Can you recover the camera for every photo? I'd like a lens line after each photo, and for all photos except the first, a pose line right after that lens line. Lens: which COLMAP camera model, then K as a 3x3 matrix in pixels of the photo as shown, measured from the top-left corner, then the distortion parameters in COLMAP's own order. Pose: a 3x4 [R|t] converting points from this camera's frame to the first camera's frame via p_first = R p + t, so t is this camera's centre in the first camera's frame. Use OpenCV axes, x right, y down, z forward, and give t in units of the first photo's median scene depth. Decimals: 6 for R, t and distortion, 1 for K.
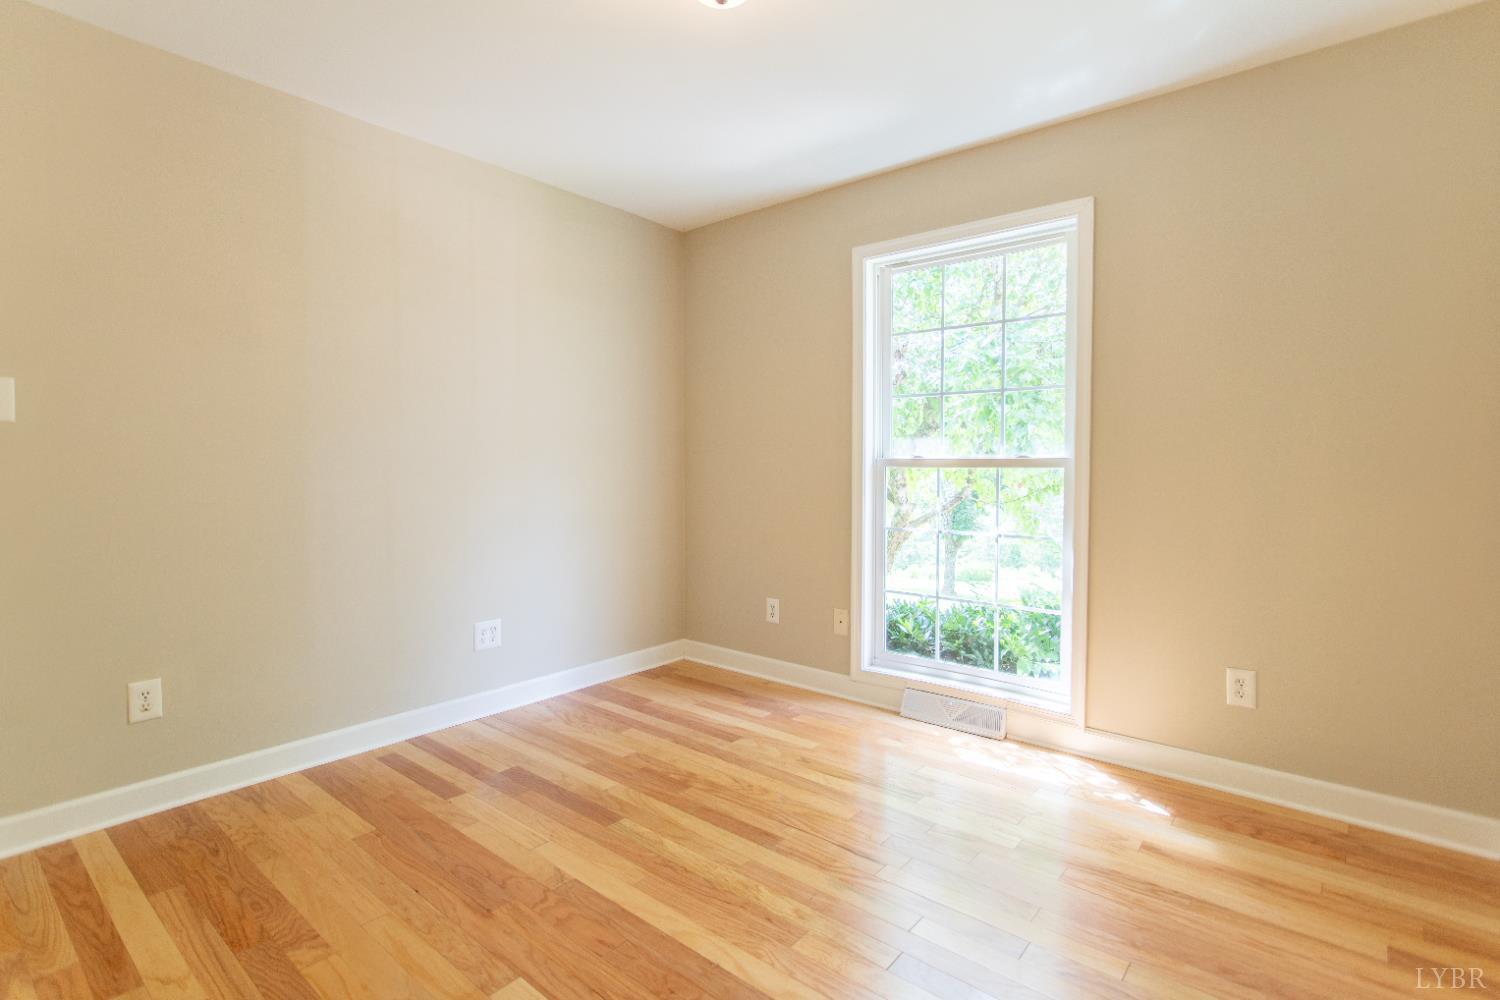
lens RADIAL K [[731.0, 0, 745.3], [0, 731.0, 498.5], [0, 0, 1]] dist [0.007232, -0.001278]
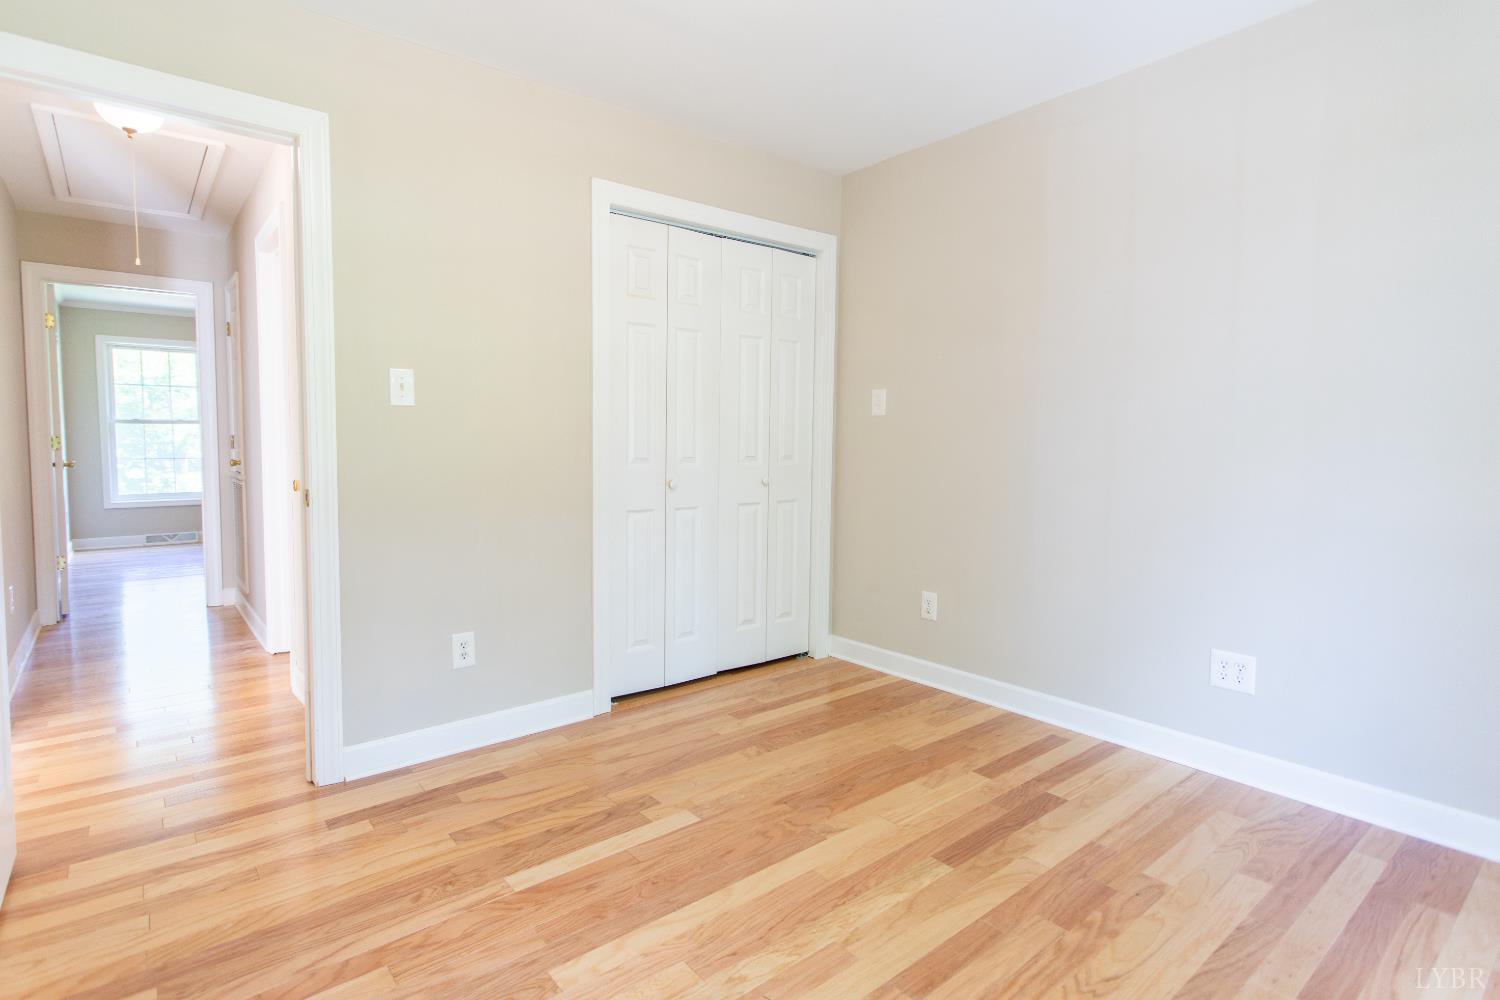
lens RADIAL K [[791.5, 0, 746.0], [0, 791.5, 495.2], [0, 0, 1]] dist [0.004073, 0.000433]
pose [[-0.210460, 0.067679, -0.975257, 0.693115], [-0.051759, 0.995430, 0.080248, -0.042289], [0.976231, 0.067367, -0.205995, 0.877522]]
